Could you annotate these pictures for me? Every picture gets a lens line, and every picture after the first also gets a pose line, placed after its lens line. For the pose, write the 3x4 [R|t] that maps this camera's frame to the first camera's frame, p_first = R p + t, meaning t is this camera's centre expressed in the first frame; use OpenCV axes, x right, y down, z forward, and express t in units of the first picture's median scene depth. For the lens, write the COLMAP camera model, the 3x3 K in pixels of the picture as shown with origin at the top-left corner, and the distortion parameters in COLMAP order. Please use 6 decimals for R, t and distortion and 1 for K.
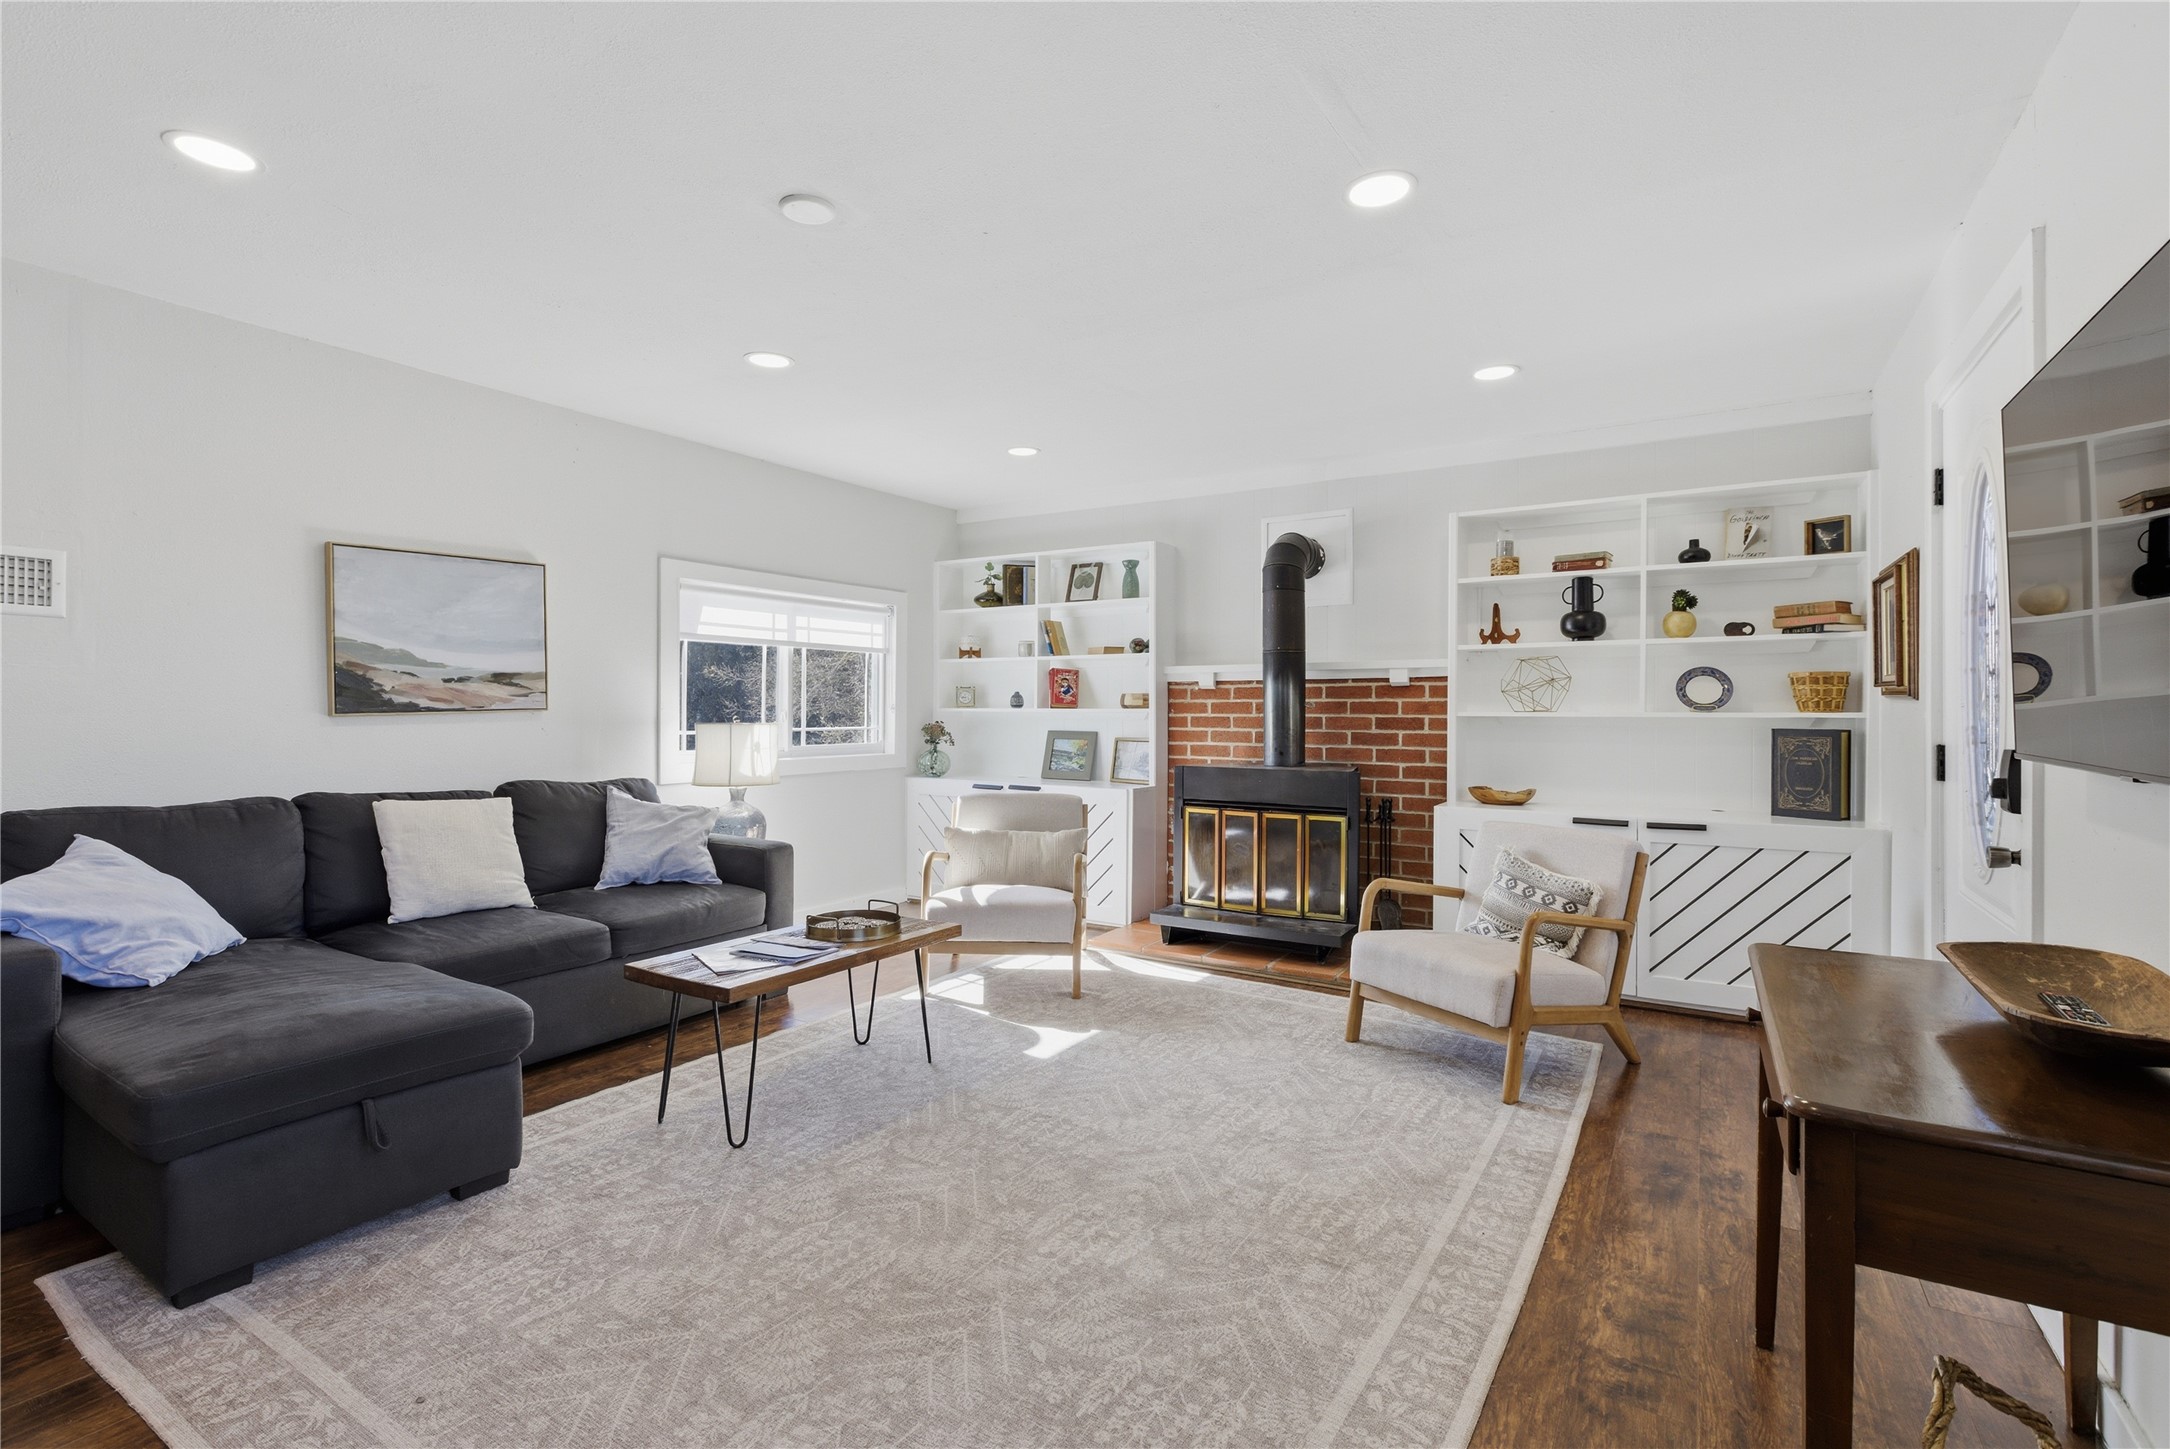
lens RADIAL K [[995.7, 0, 1086.7], [0, 995.7, 706.2], [0, 0, 1]] dist [-0.018980, 0.012402]
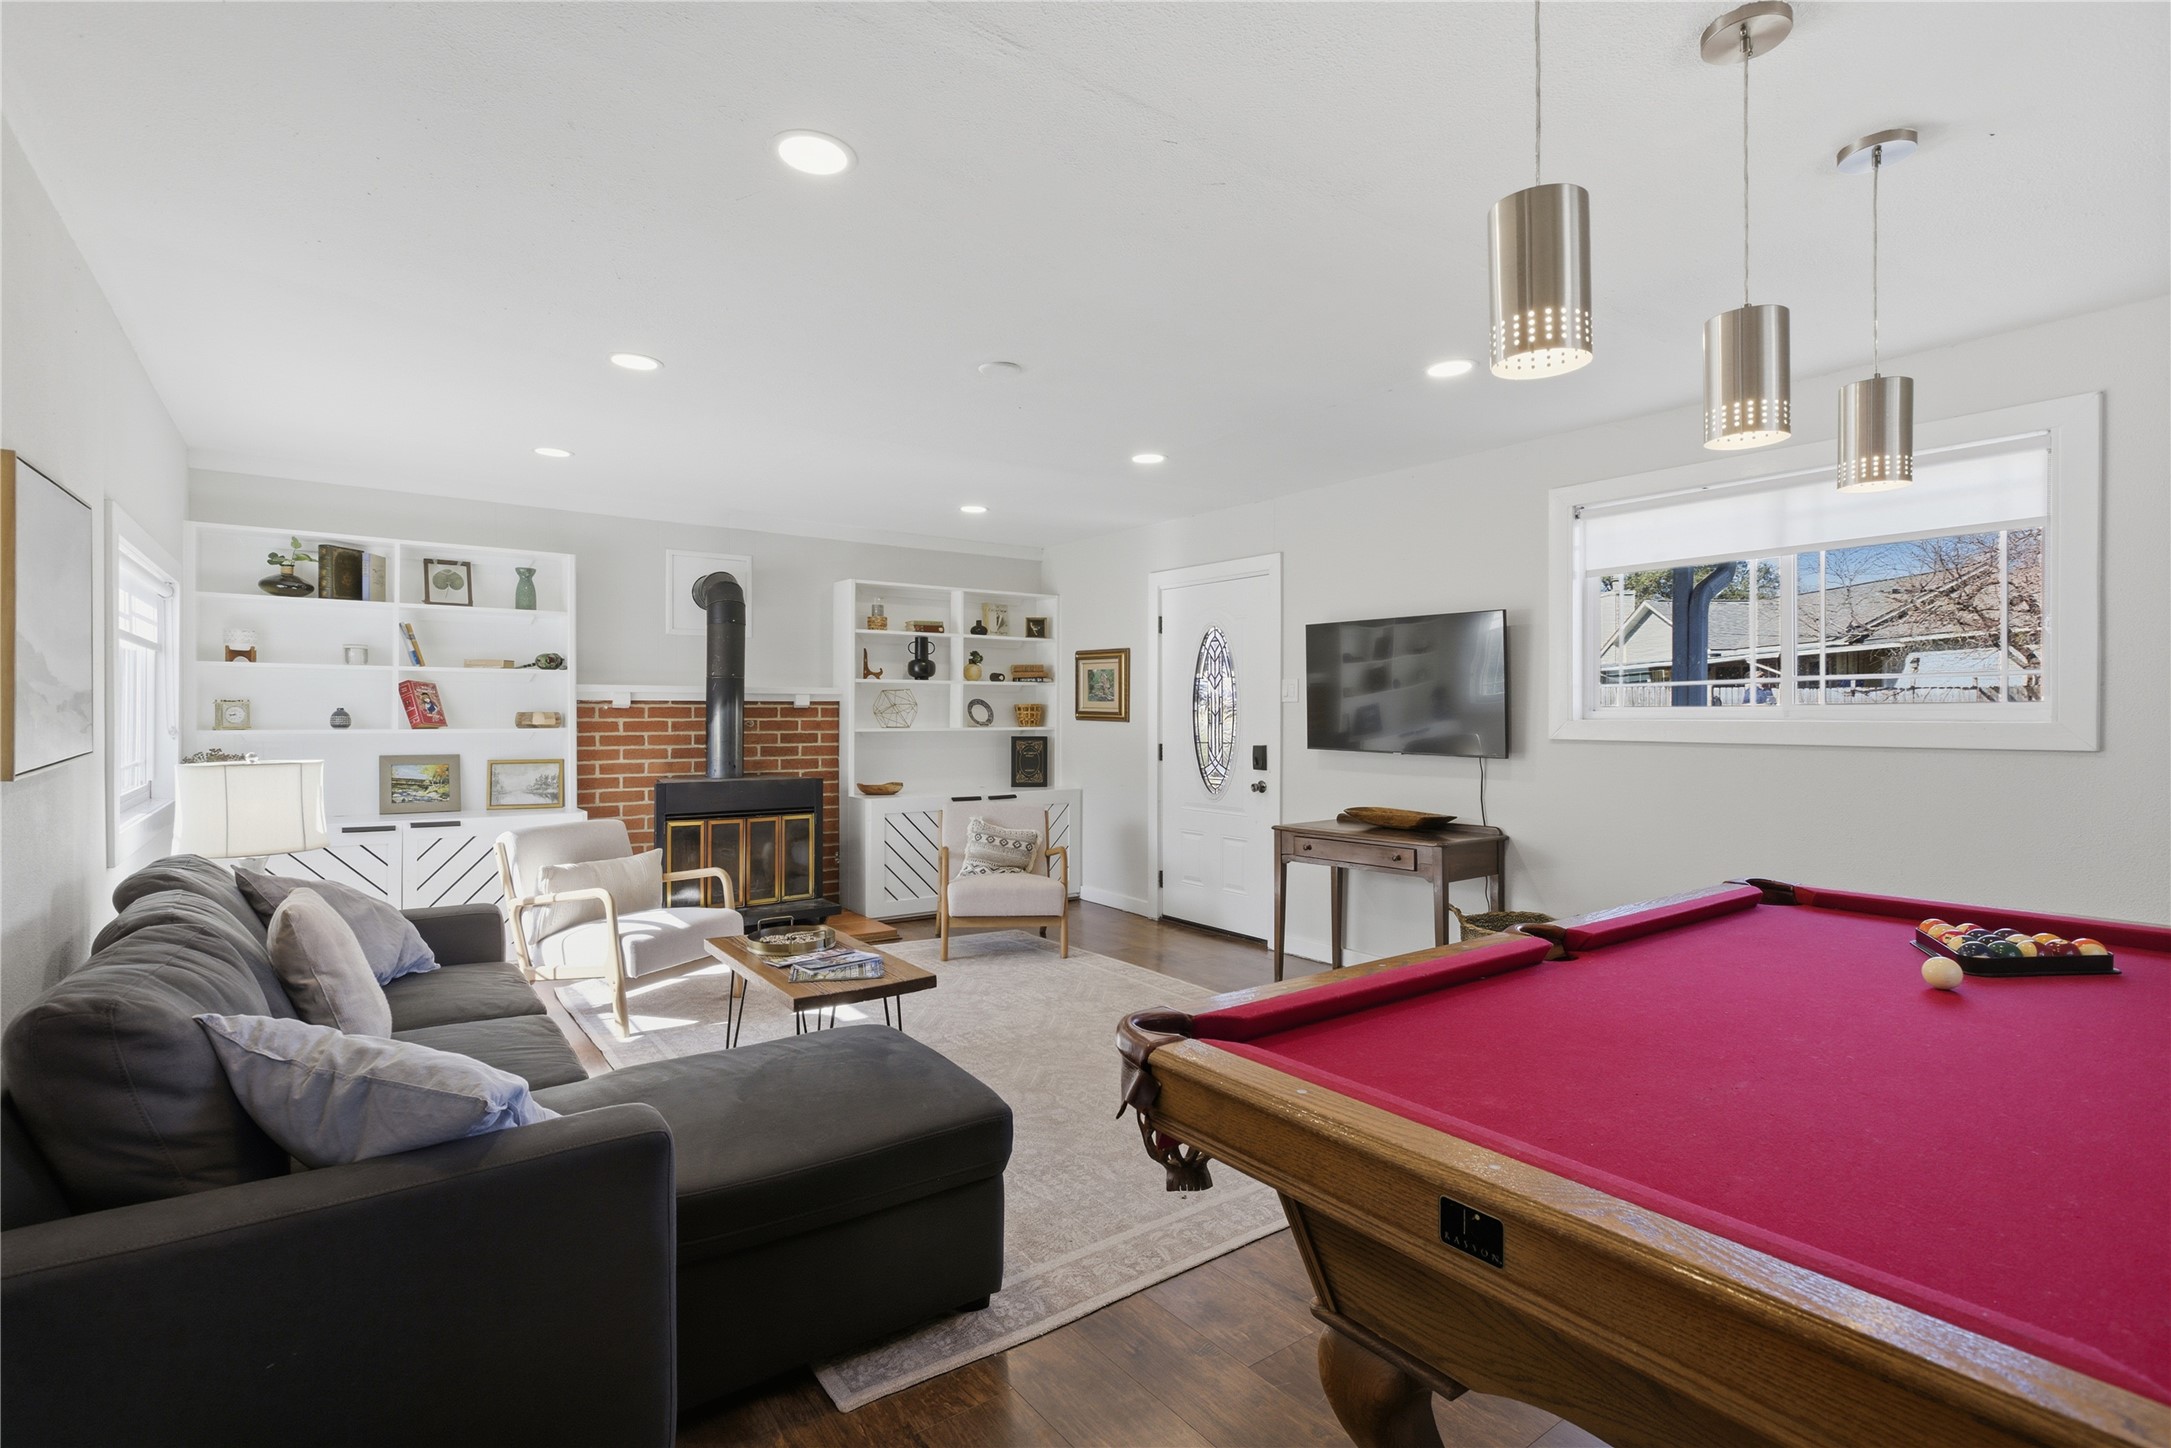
lens RADIAL K [[1023.8, 0, 1079.8], [0, 1023.8, 719.7], [0, 0, 1]] dist [0.000879, 0.000910]
pose [[0.374723, -0.008729, 0.927096, -0.792735], [-0.006276, 0.999909, 0.011951, -0.024561], [-0.927116, -0.010297, 0.374634, 0.200086]]
